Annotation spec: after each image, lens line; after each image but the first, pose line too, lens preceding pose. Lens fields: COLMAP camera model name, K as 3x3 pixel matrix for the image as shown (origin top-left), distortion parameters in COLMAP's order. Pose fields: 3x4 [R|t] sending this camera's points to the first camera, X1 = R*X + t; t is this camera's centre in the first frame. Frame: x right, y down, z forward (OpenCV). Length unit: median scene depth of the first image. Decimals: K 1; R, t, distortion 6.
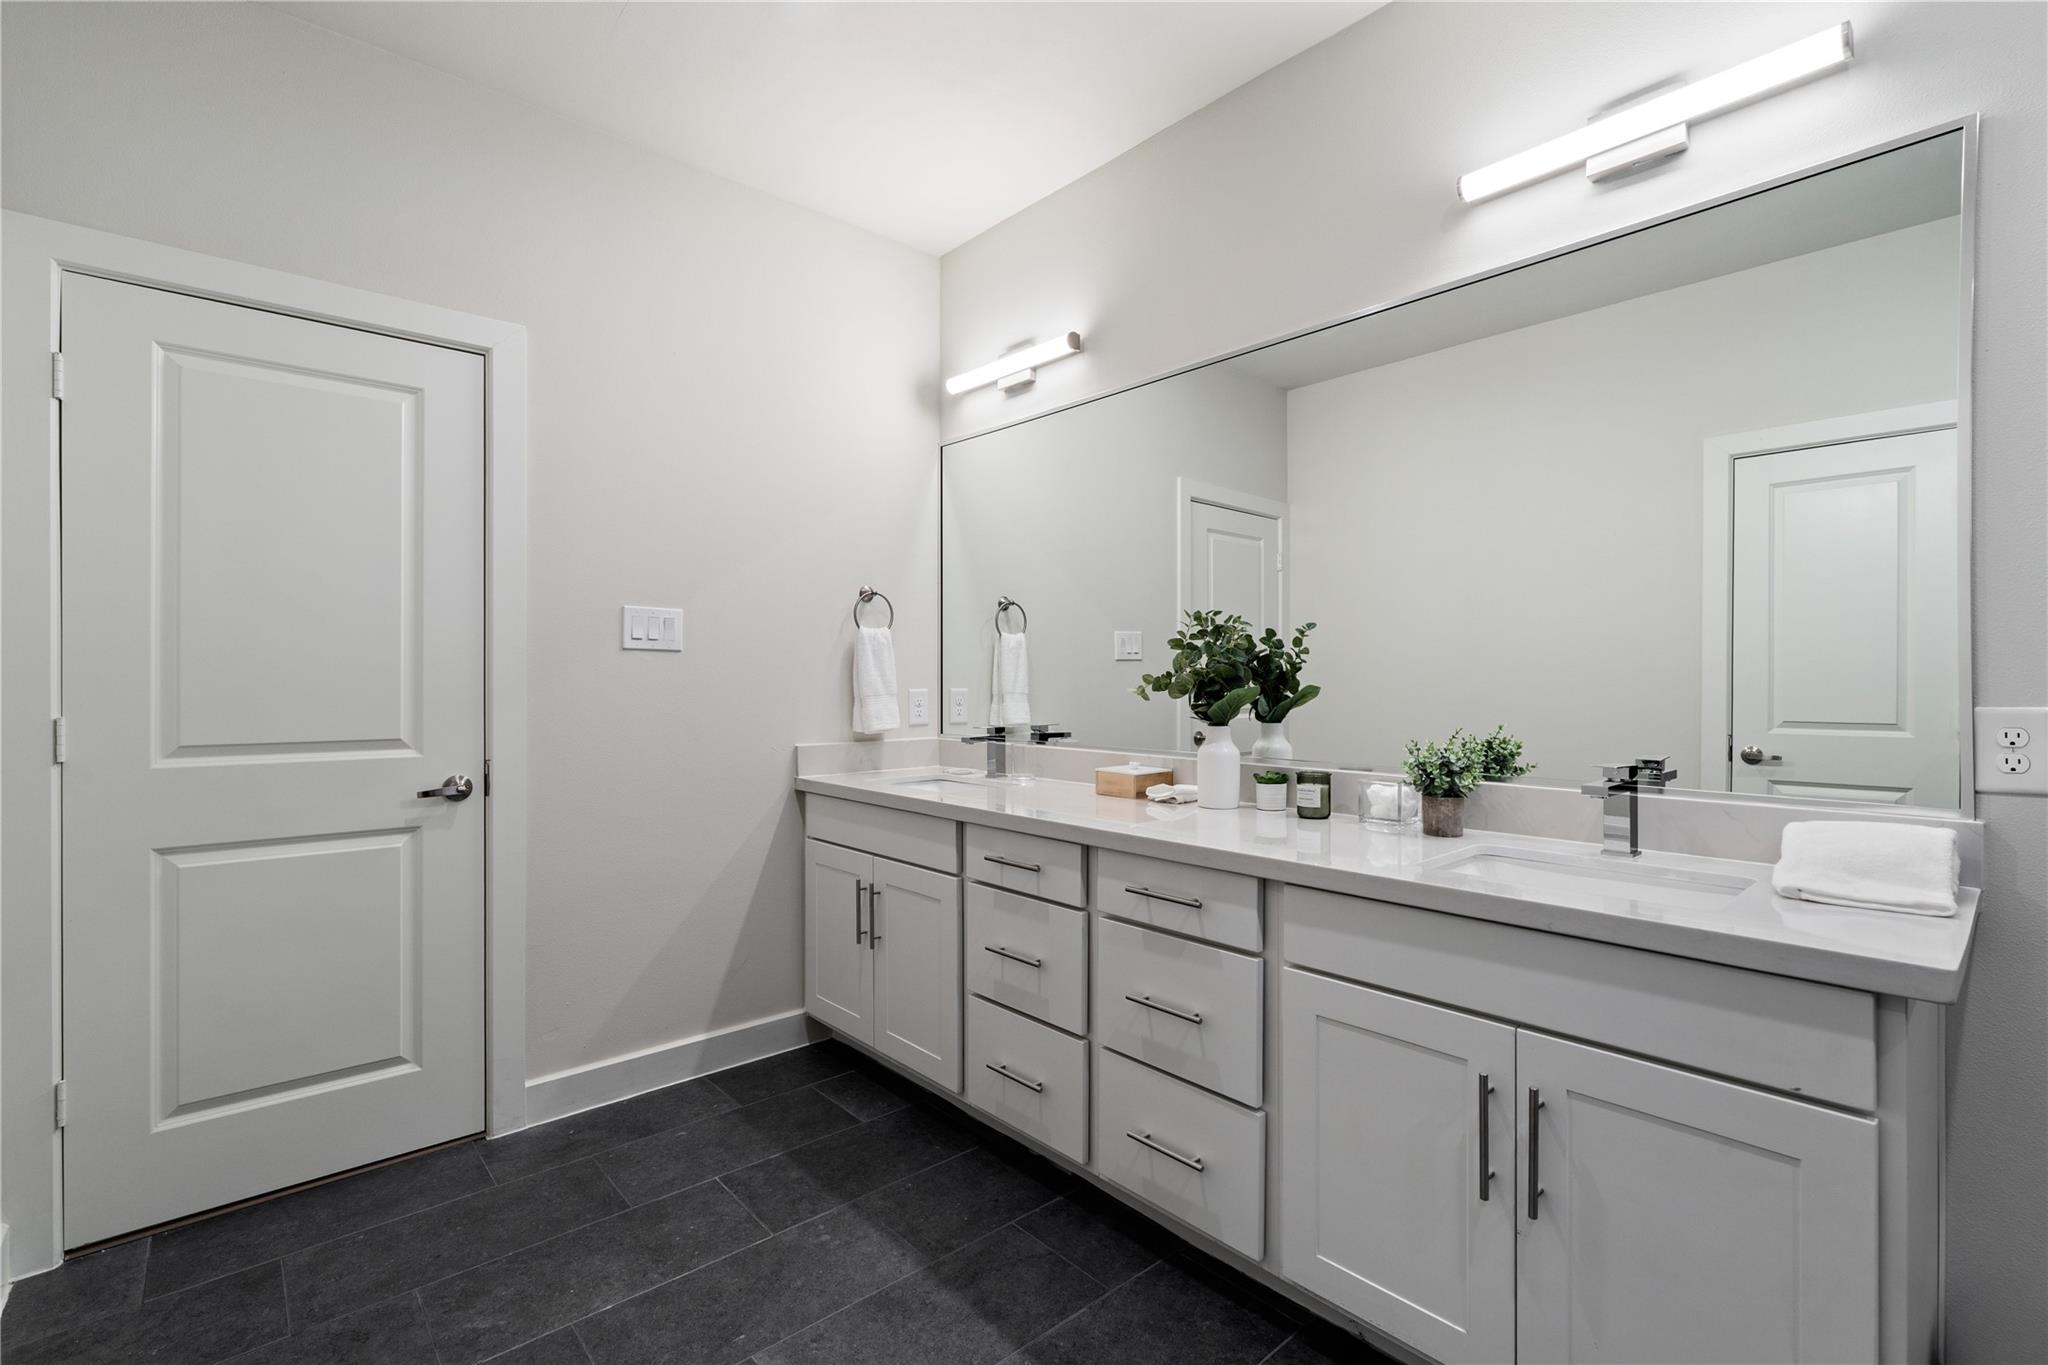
lens RADIAL K [[919.4, 0, 1020.3], [0, 919.4, 679.1], [0, 0, 1]] dist [-0.000154, -0.000100]
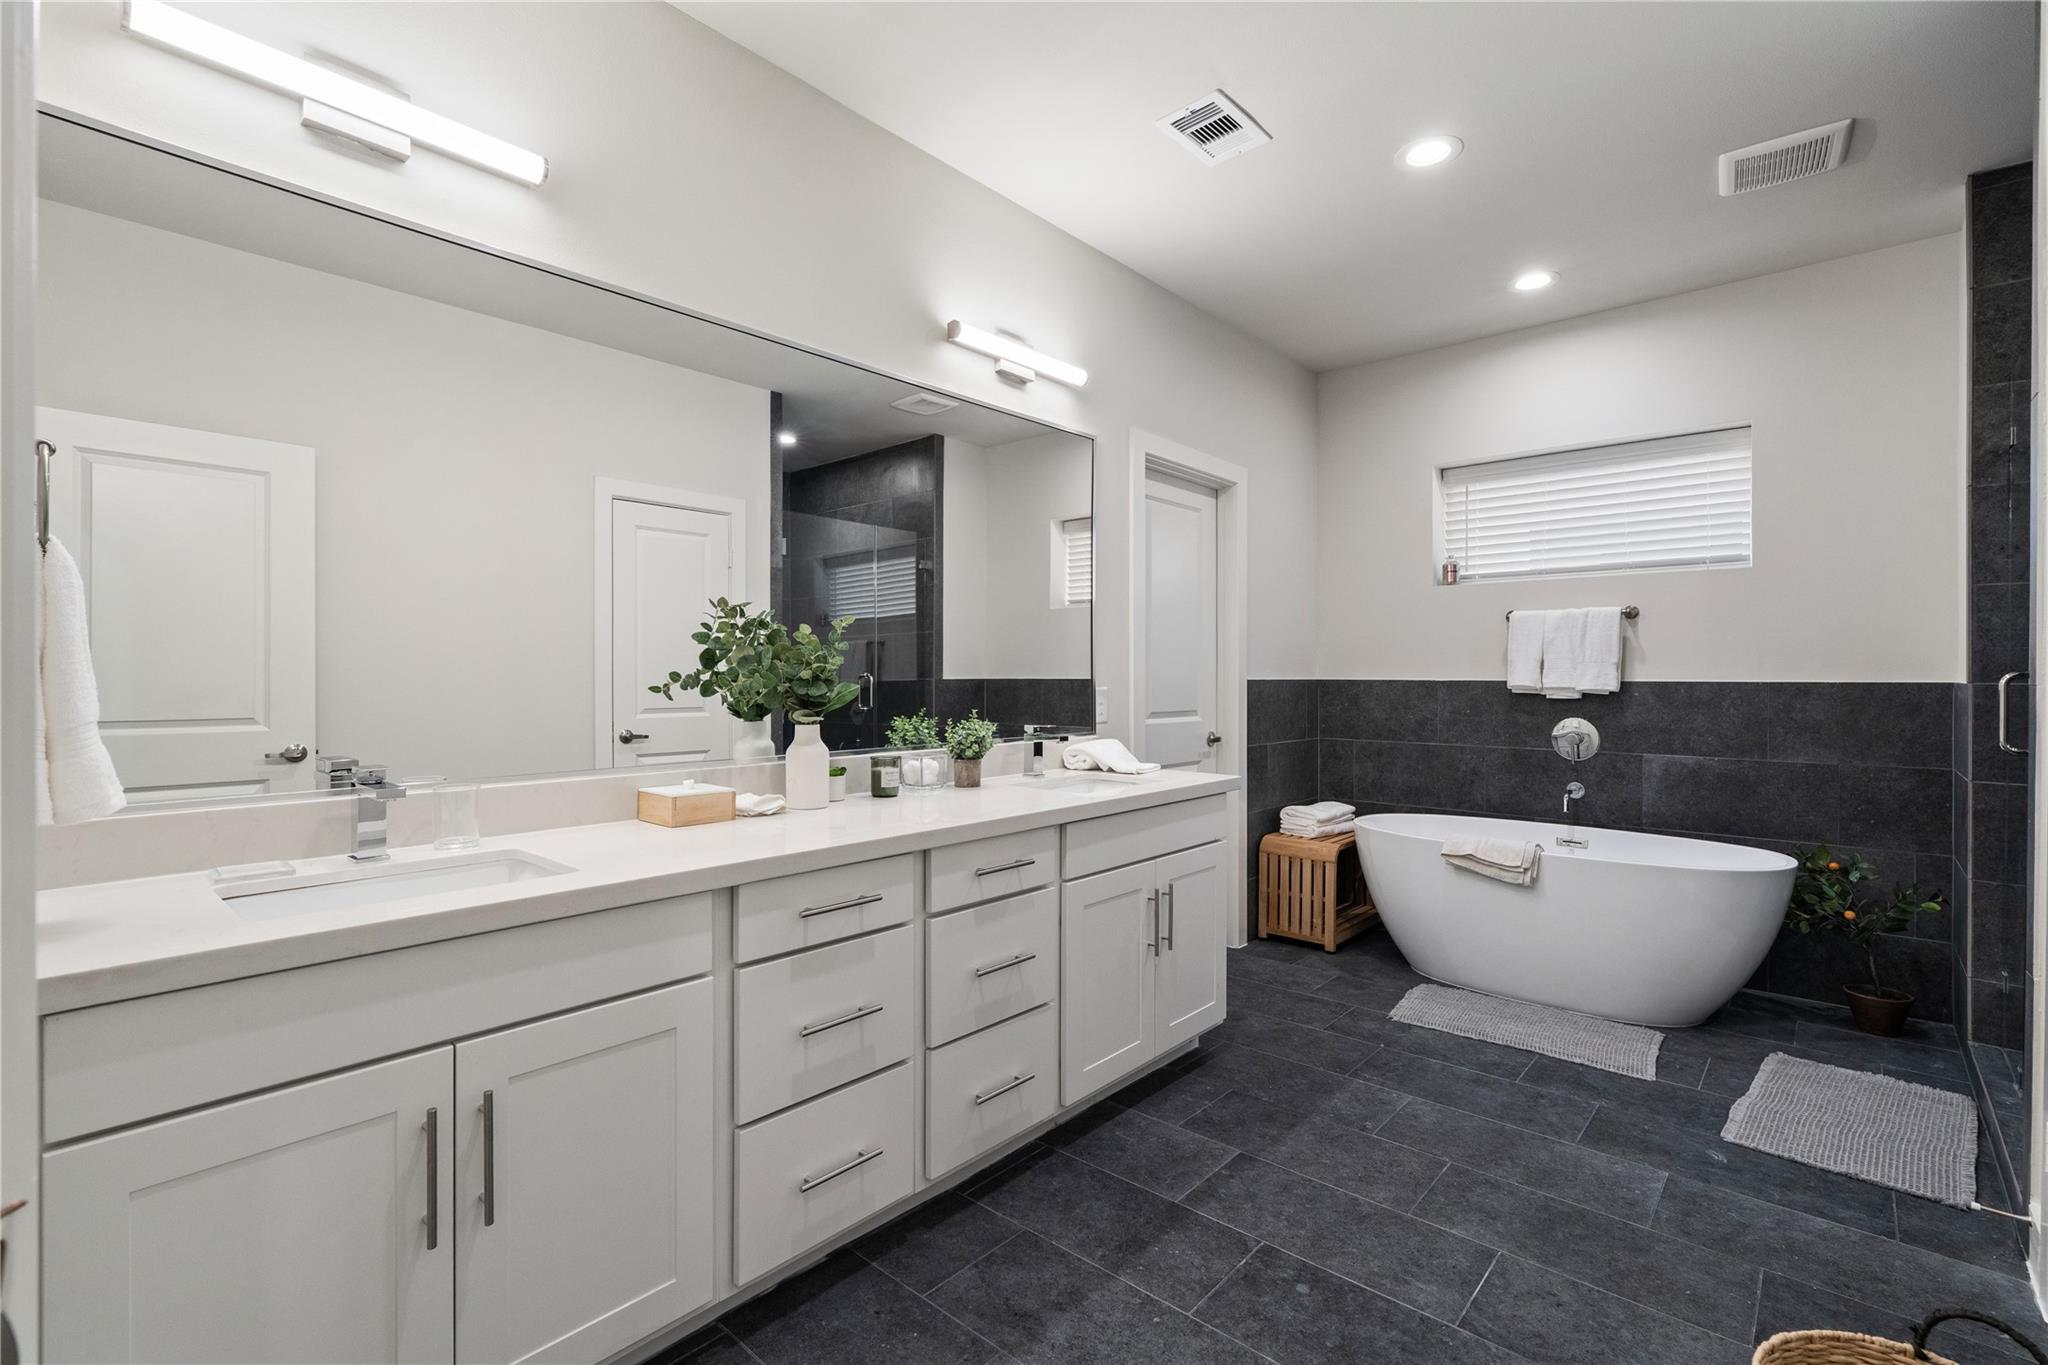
lens RADIAL K [[925.4, 0, 1024.2], [0, 925.4, 673.9], [0, 0, 1]] dist [-0.008360, 0.000367]
pose [[-0.123825, 0.005368, 0.992290, -0.901687], [-0.005271, 0.999968, -0.006068, 0.002874], [-0.992290, -0.005982, -0.123793, 1.022531]]
